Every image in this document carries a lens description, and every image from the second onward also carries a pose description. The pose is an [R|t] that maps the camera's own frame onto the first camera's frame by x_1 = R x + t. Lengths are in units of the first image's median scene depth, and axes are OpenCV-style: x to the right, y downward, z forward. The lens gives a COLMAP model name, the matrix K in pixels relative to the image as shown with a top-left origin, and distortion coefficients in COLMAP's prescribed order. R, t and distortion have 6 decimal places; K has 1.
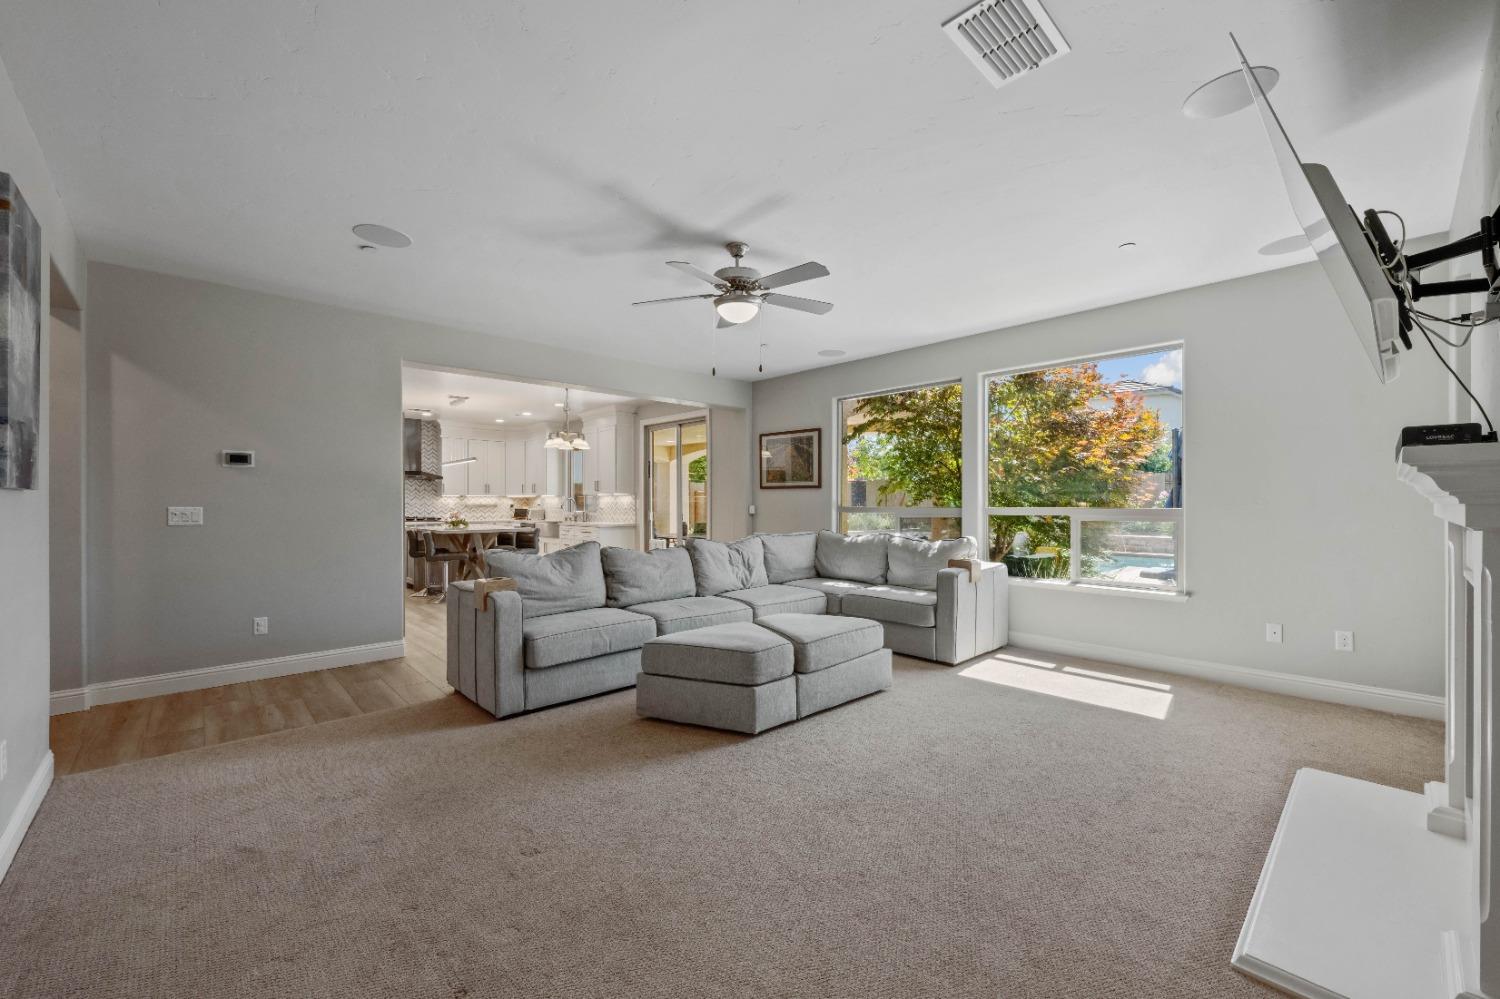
lens RADIAL K [[594.2, 0, 749.3], [0, 594.2, 501.6], [0, 0, 1]] dist [-0.004147, 0.000476]
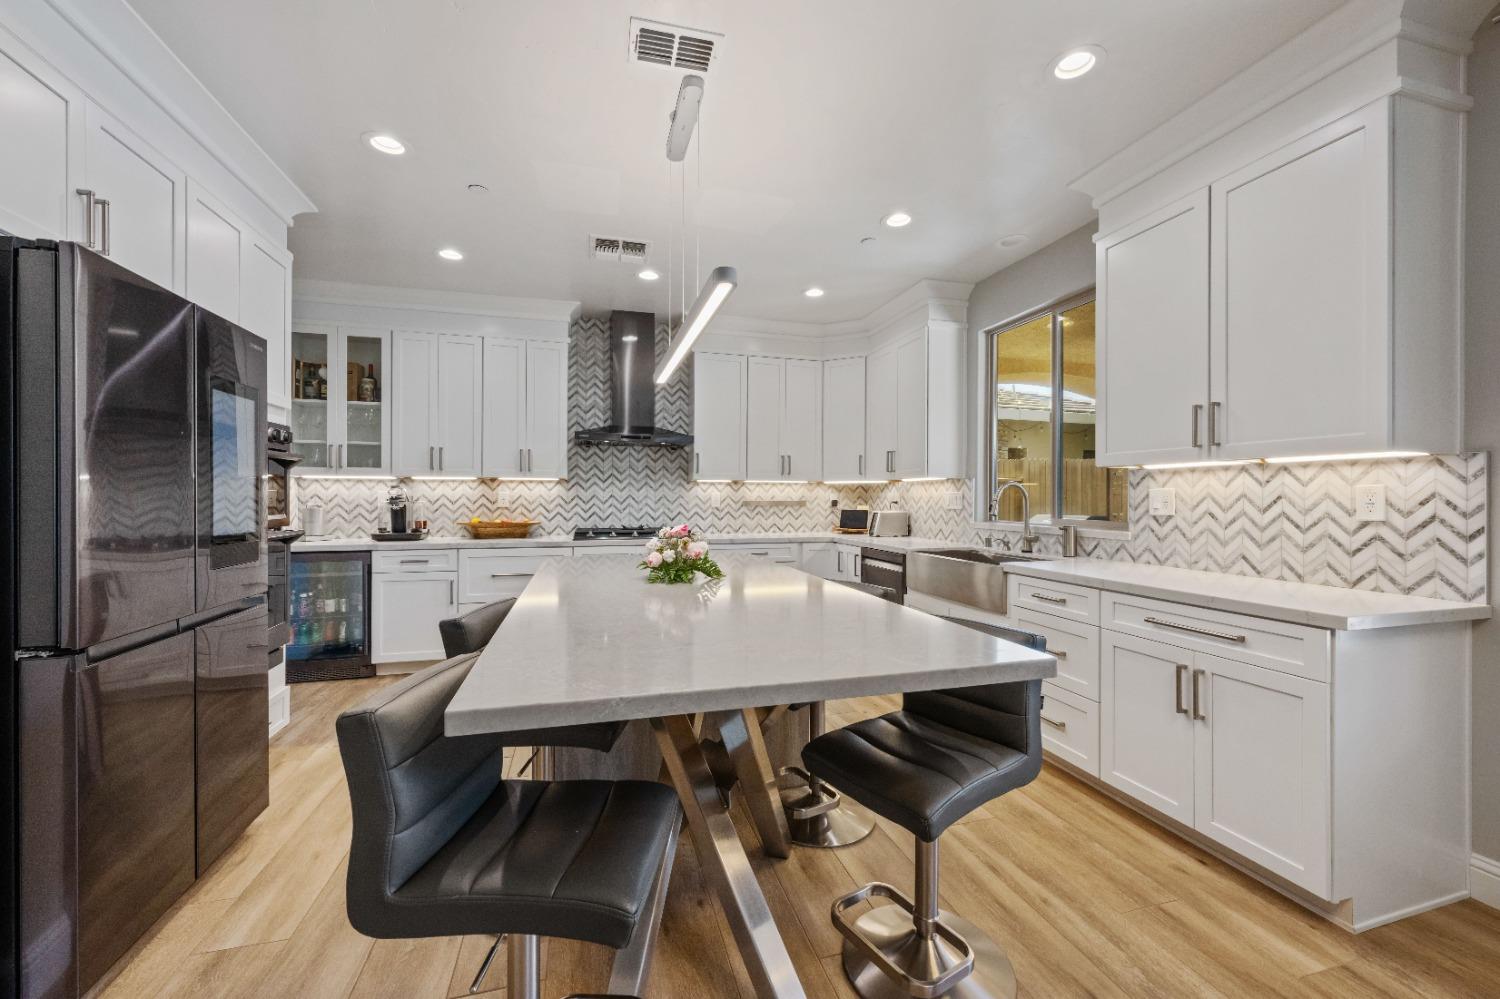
lens RADIAL K [[594.2, 0, 752.9], [0, 594.2, 499.6], [0, 0, 1]] dist [-0.004147, 0.000476]
pose [[0.889483, 0.006357, -0.456923, -0.288250], [-0.004850, 0.999978, 0.004470, 0.002907], [0.456942, -0.001760, 0.889495, 0.657756]]
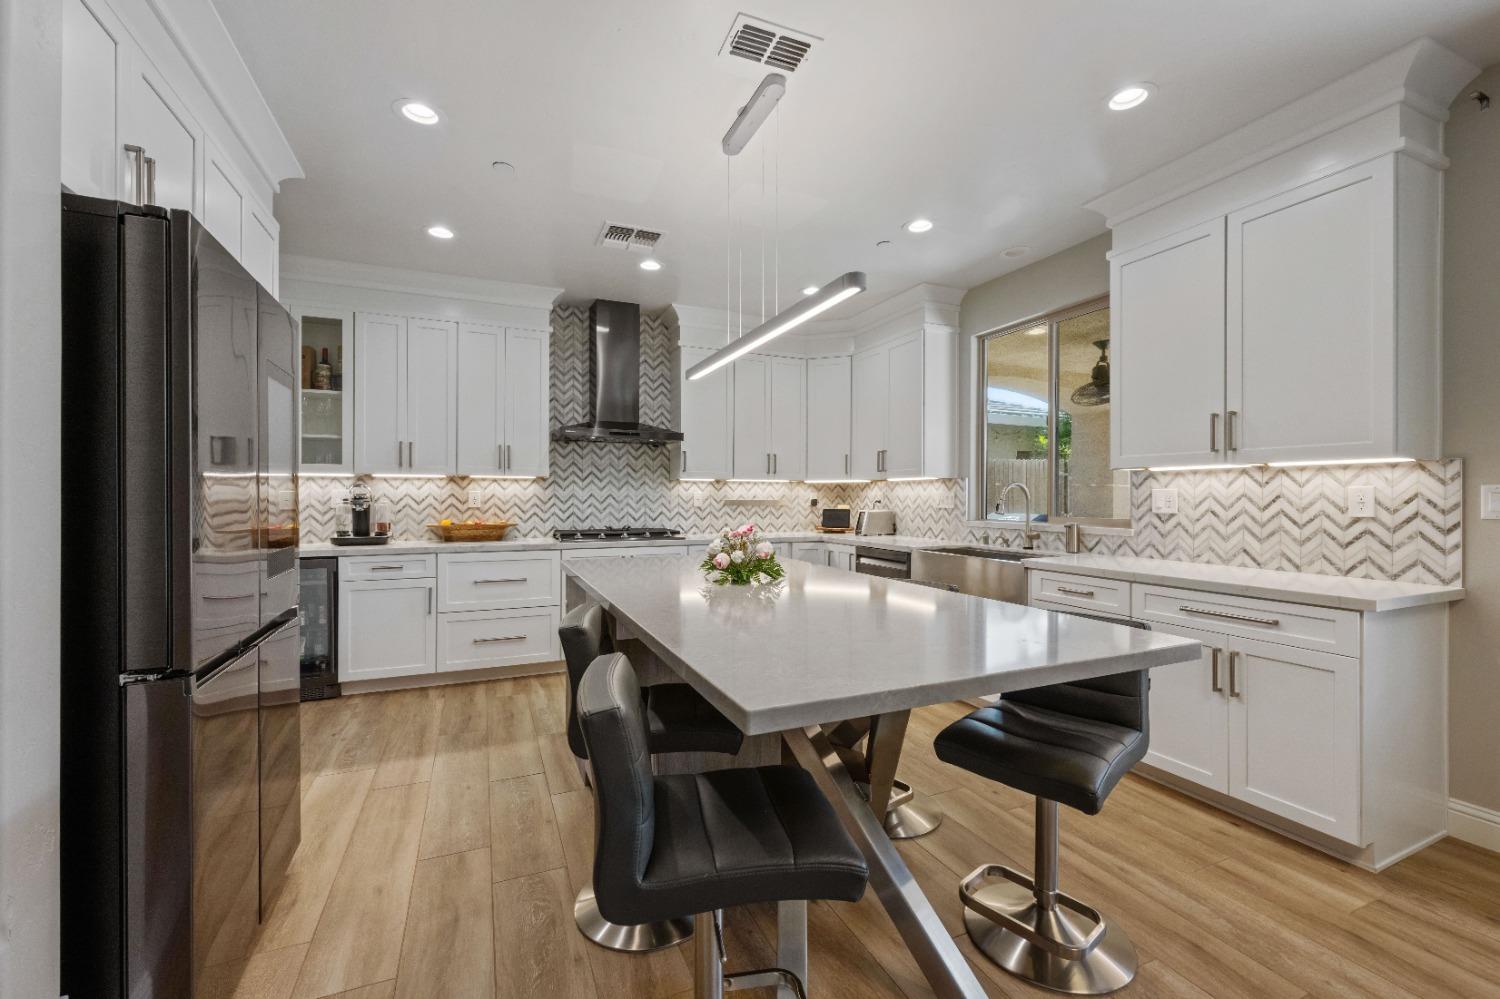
lens RADIAL K [[616.9, 0, 753.1], [0, 616.9, 498.2], [0, 0, 1]] dist [-0.004888, 0.000741]
pose [[0.944427, 0.005233, -0.328680, -0.339091], [-0.004308, 0.999984, 0.003544, 0.002703], [0.328693, -0.001932, 0.944435, 0.627279]]
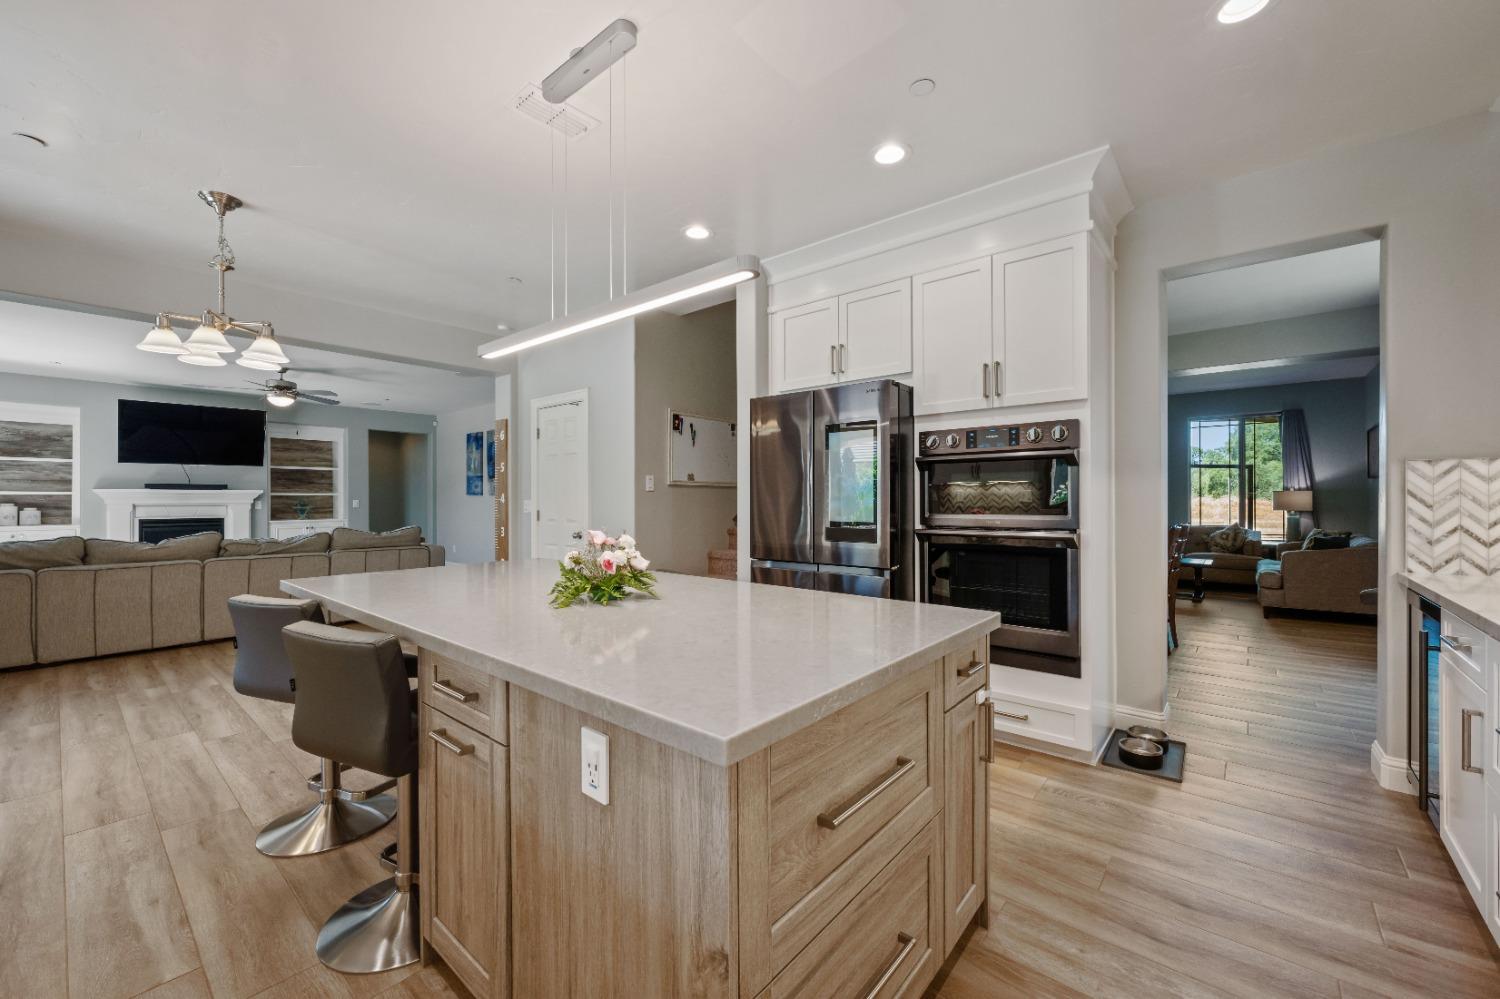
lens RADIAL K [[594.2, 0, 757.6], [0, 594.2, 500.0], [0, 0, 1]] dist [-0.004147, 0.000476]
pose [[-0.992263, 0.004979, -0.124052, -0.448827], [0.004865, 0.999987, 0.001226, 0.003958], [0.124057, 0.000613, -0.992275, 1.053784]]
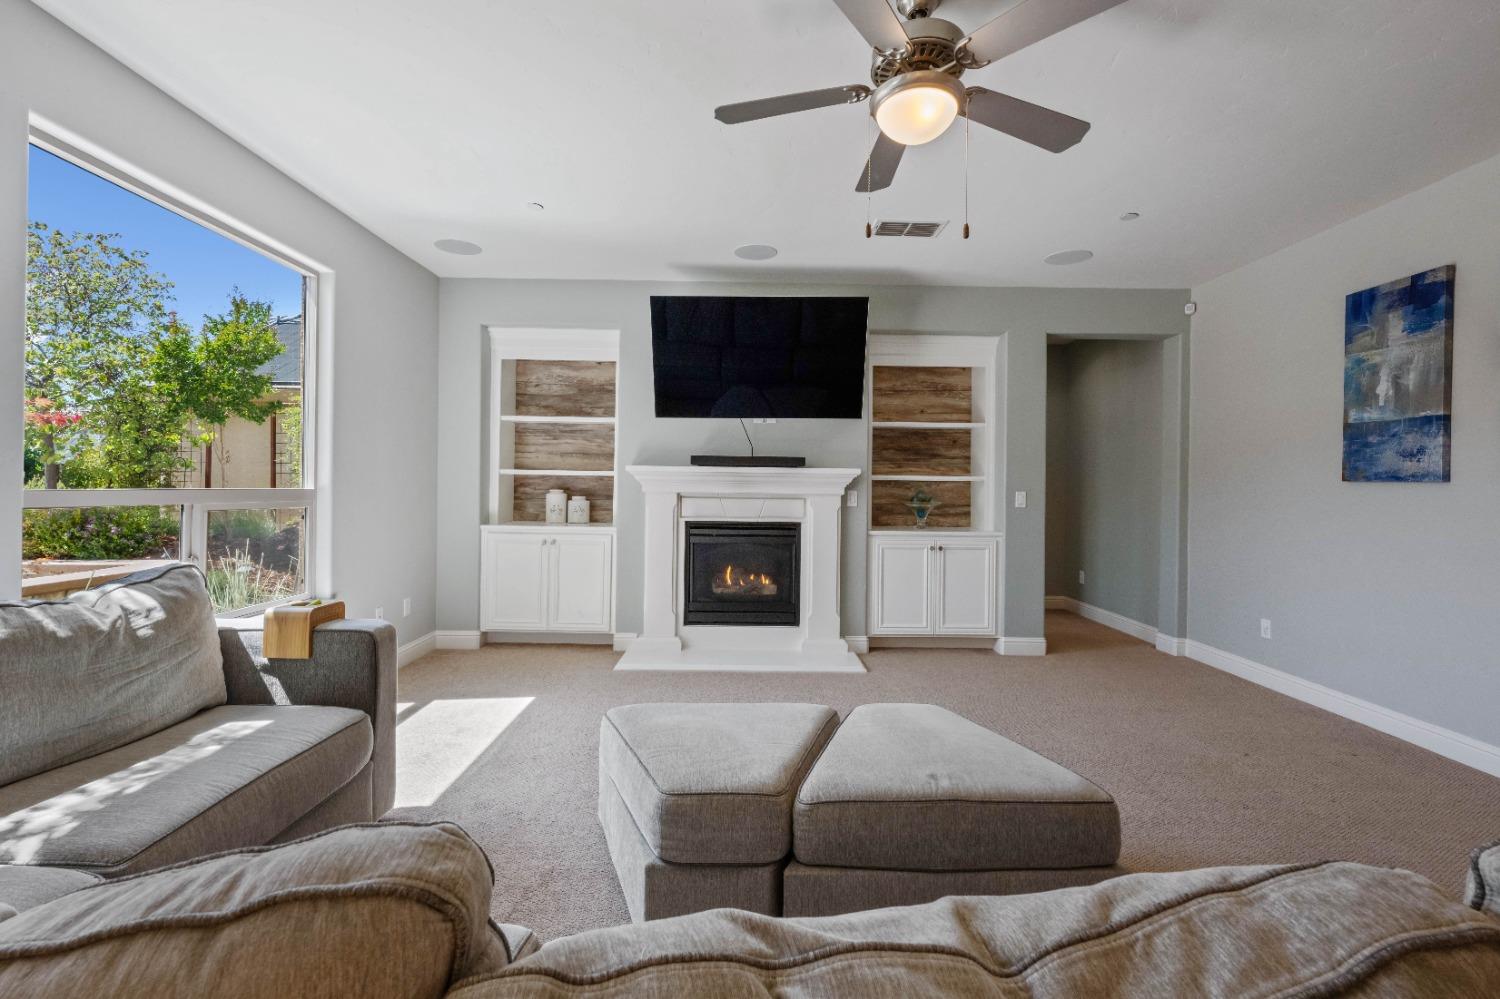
lens RADIAL K [[616.9, 0, 746.6], [0, 616.9, 485.6], [0, 0, 1]] dist [-0.004888, 0.000741]
pose [[-0.733521, -0.005577, 0.679644, -0.088868], [-0.011656, 0.999923, -0.004374, 0.002379], [-0.679567, -0.011130, -0.733529, 0.499050]]
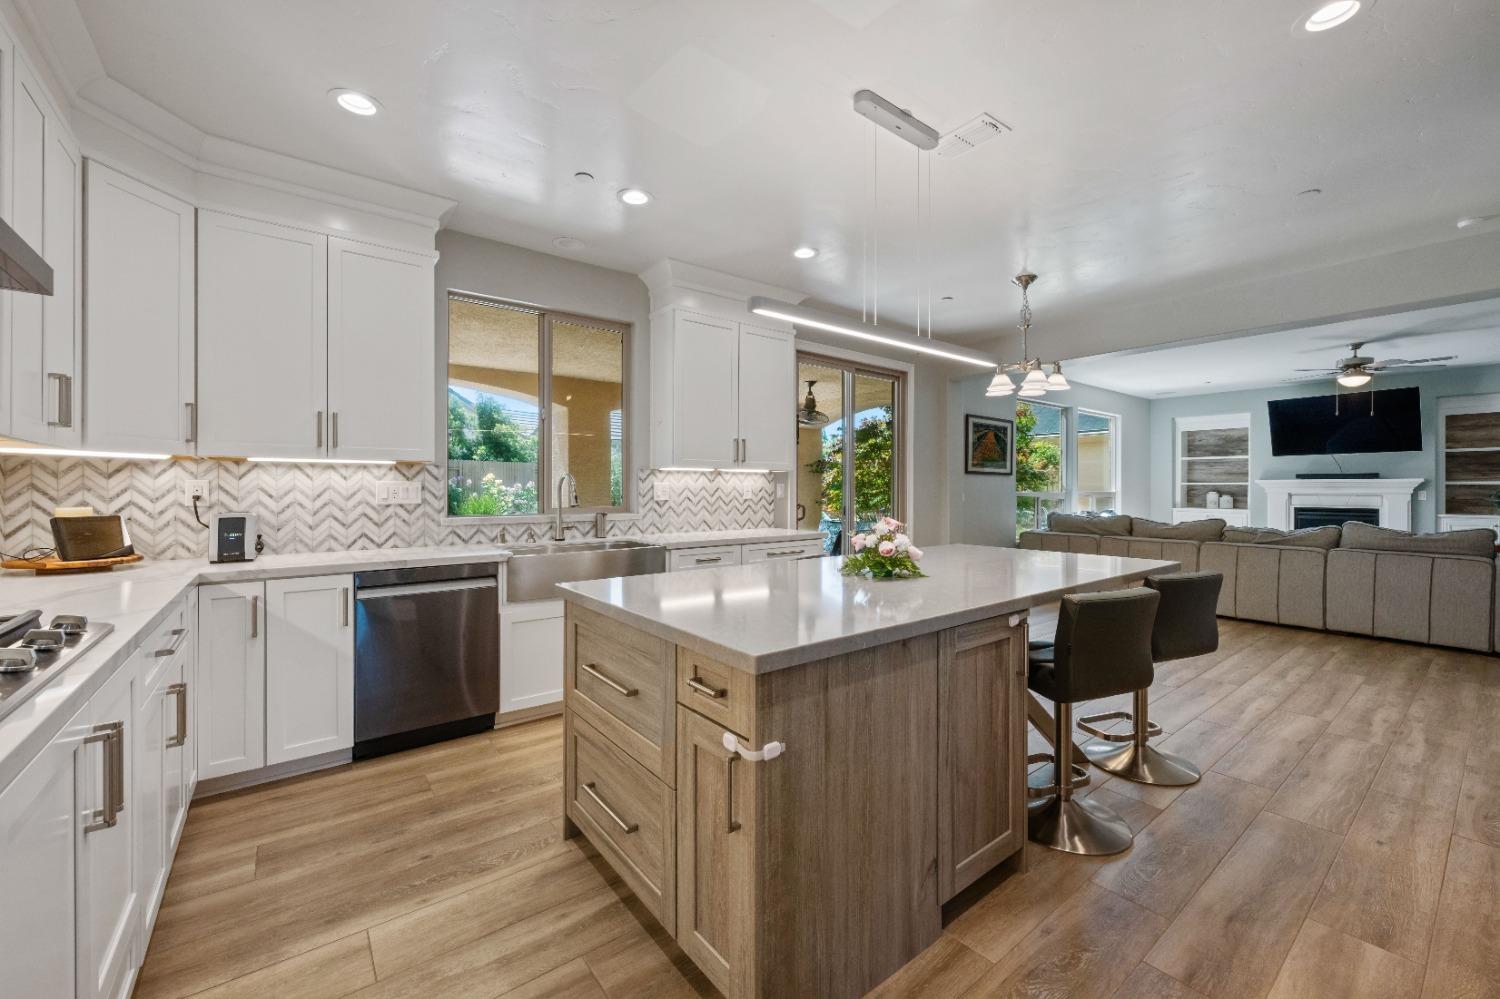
lens RADIAL K [[594.2, 0, 750.2], [0, 594.2, 490.1], [0, 0, 1]] dist [-0.004147, 0.000476]
pose [[0.095661, -0.000635, 0.995414, -0.656262], [-0.001574, 0.999998, 0.000789, 0.002798], [-0.995413, -0.001643, 0.095660, 0.884897]]
